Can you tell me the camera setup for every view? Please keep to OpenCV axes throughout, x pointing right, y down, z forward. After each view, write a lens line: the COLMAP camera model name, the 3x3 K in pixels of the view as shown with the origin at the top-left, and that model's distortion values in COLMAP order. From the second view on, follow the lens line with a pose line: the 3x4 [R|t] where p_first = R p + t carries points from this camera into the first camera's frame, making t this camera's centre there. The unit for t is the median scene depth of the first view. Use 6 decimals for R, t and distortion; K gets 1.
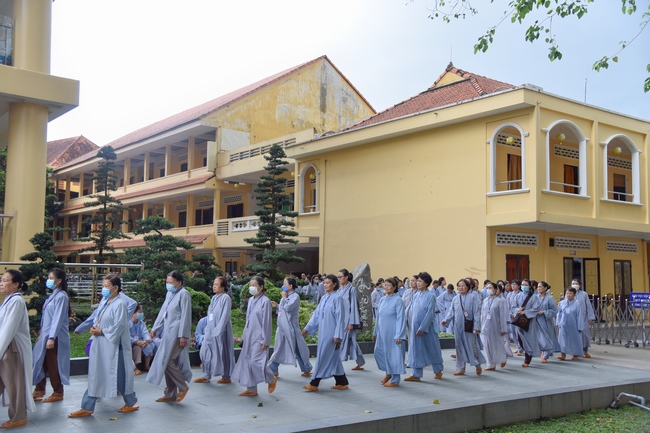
lens RADIAL K [[663.5, 0, 325.0], [0, 663.5, 216.5], [0, 0, 1]] dist [0.129804, 0.003152]
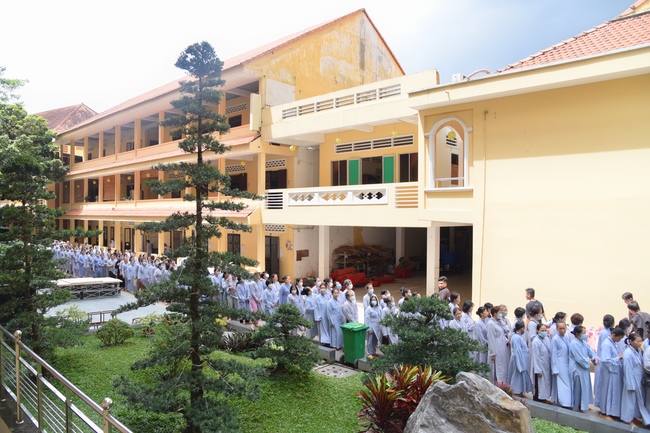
lens RADIAL K [[445.4, 0, 325.0], [0, 445.4, 216.5], [0, 0, 1]] dist [-0.103693, 0.047771]
pose [[0.984900, -0.016162, 0.172369, -0.163886], [-0.000994, 0.995088, 0.098985, -0.015055], [-0.173122, -0.097662, 0.980046, 0.397098]]
